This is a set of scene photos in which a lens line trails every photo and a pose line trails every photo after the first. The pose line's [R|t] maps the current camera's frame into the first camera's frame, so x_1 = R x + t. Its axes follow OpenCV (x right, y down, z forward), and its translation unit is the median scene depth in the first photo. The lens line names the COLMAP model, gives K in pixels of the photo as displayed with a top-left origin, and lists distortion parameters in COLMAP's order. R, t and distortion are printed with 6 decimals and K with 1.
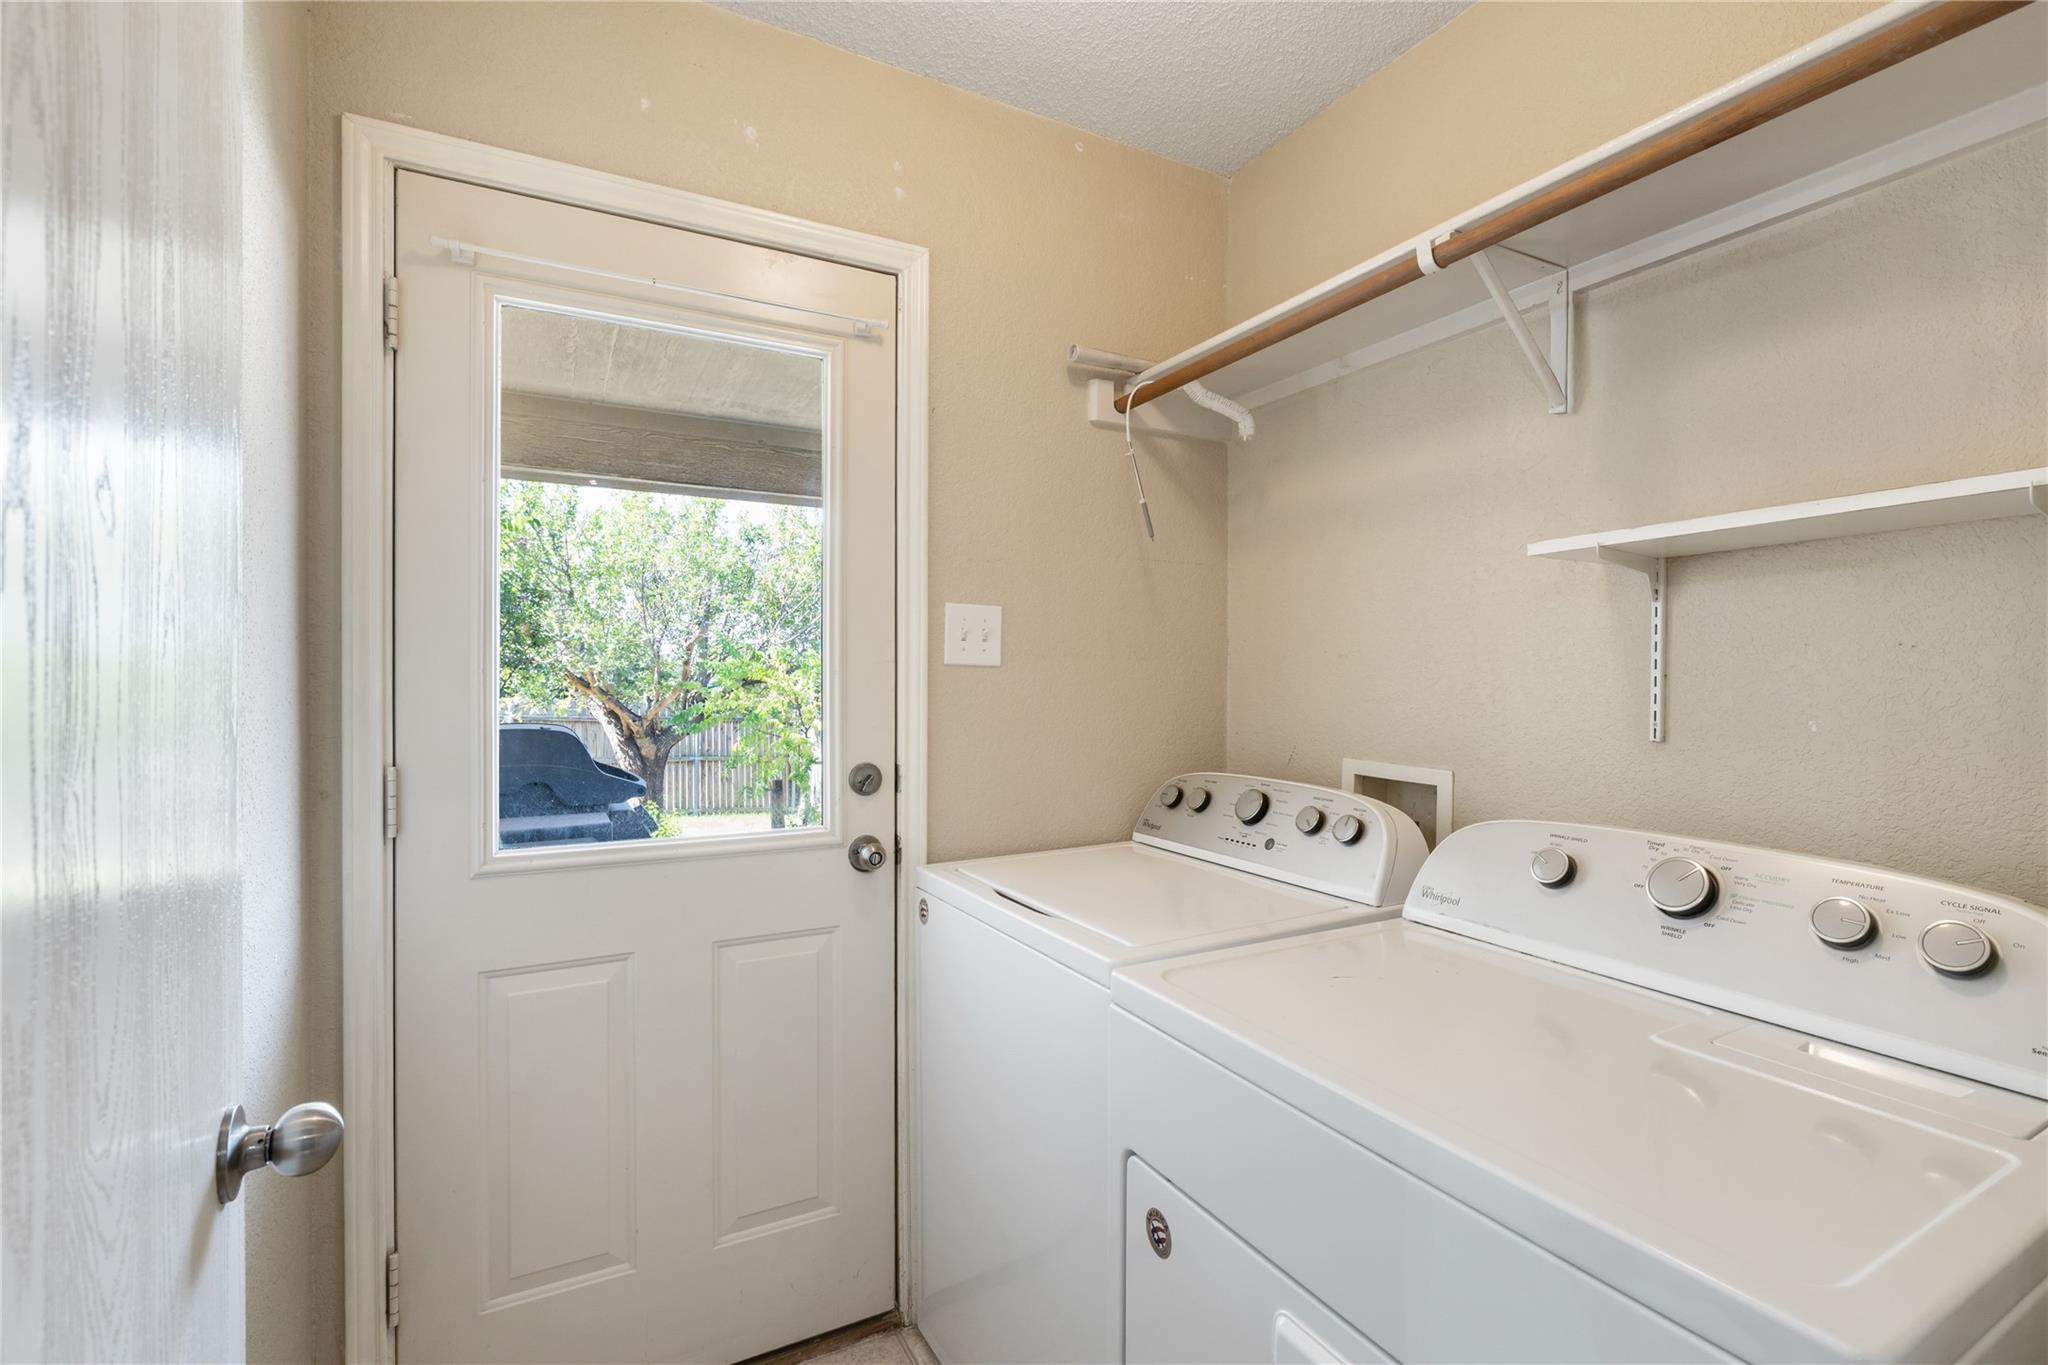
lens RADIAL K [[910.6, 0, 1027.1], [0, 910.6, 676.9], [0, 0, 1]] dist [-0.000421, 0.000001]
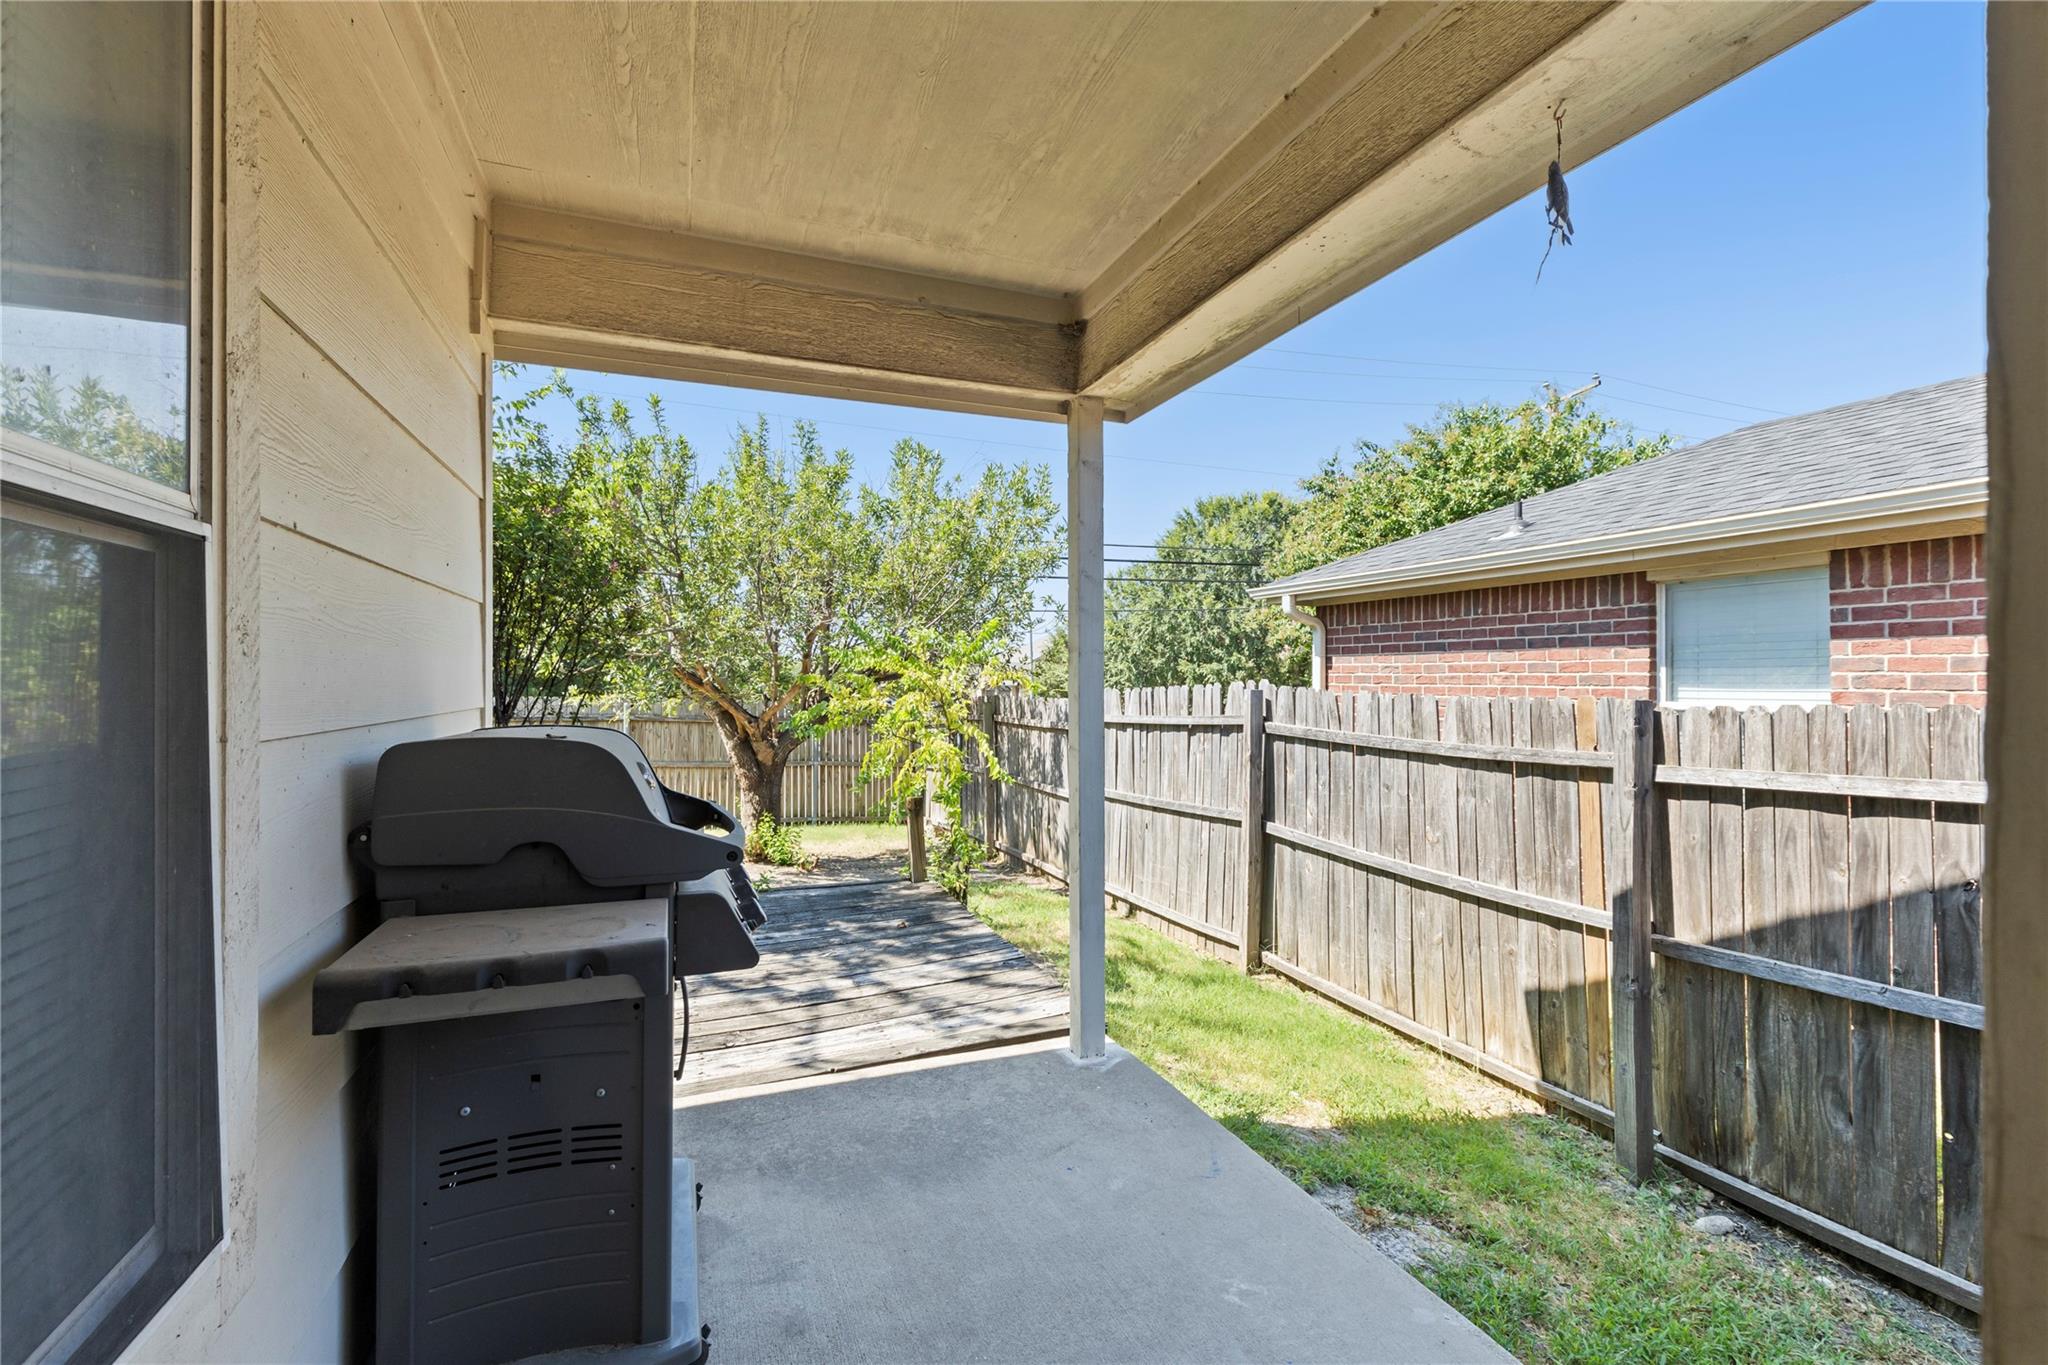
lens RADIAL K [[910.6, 0, 1024.7], [0, 910.6, 680.2], [0, 0, 1]] dist [-0.000421, 0.000001]
pose [[0.992853, 0.000887, -0.119344, -0.063650], [-0.000951, 0.999999, -0.000480, 0.008091], [0.119343, 0.000590, 0.992853, 0.161725]]
